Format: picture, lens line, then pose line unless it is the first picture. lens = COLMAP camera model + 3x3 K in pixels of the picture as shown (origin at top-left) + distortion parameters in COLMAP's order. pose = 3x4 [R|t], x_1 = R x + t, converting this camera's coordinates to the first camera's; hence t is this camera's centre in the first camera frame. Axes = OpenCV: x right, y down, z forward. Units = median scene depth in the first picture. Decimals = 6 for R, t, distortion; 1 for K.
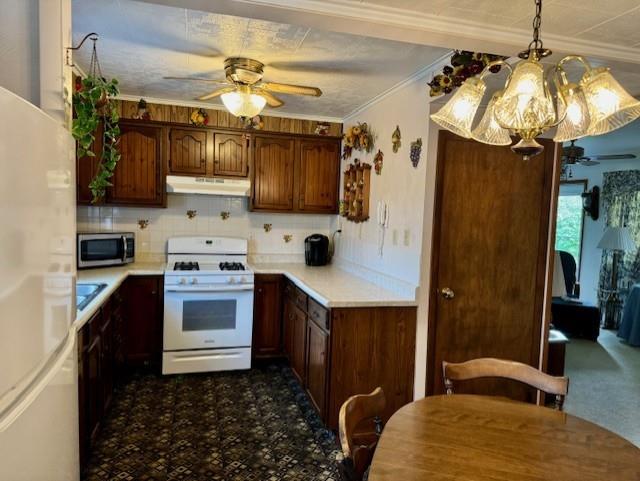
lens RADIAL K [[457.4, 0, 319.8], [0, 457.4, 238.1], [0, 0, 1]] dist [0.042914, -0.040360]
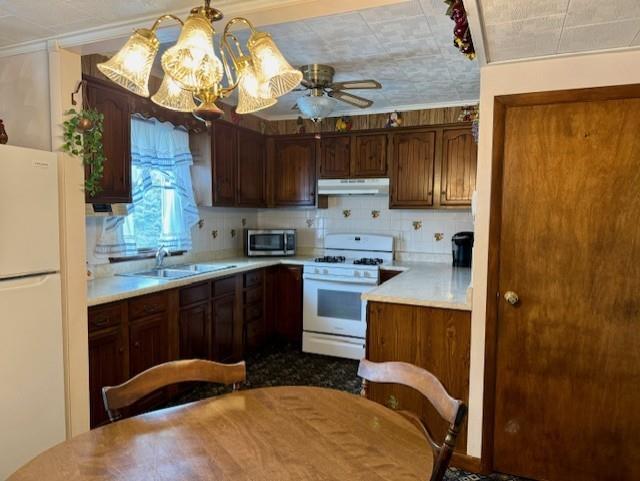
lens RADIAL K [[457.4, 0, 319.6], [0, 457.4, 241.1], [0, 0, 1]] dist [0.042914, -0.040360]
pose [[0.769537, 0.011192, -0.638505, 0.500478], [-0.018372, 0.999821, -0.004618, 0.028232], [0.638338, 0.015285, 0.769604, 0.162248]]
